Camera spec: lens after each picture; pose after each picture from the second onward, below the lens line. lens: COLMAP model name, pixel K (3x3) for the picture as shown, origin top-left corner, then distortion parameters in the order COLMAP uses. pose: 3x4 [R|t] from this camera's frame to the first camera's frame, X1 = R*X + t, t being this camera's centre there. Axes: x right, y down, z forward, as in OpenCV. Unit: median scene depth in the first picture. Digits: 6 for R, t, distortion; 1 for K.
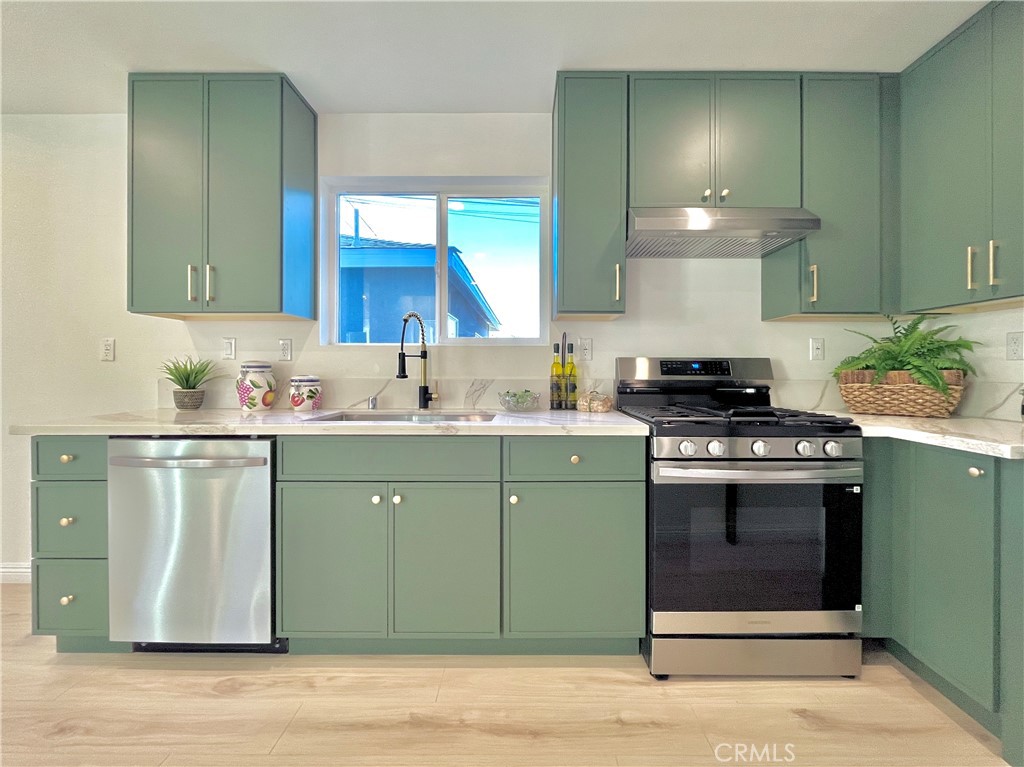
lens RADIAL K [[413.6, 0, 514.5], [0, 413.6, 372.6], [0, 0, 1]] dist [-0.002397, -0.000443]
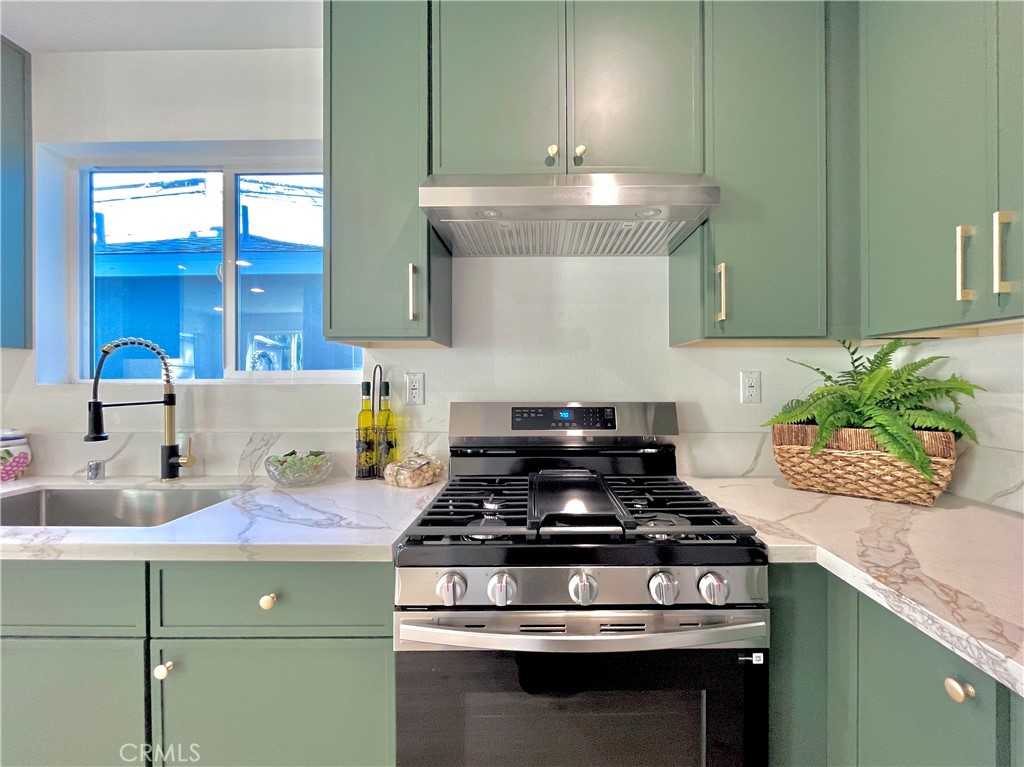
lens RADIAL K [[417.5, 0, 529.6], [0, 417.5, 383.4], [0, 0, 1]] dist [-0.002373, -0.000523]
pose [[0.999985, -0.004562, -0.003035, 0.425084], [0.004565, 0.999989, 0.000999, -0.076154], [0.003031, -0.001012, 0.999995, 0.351901]]
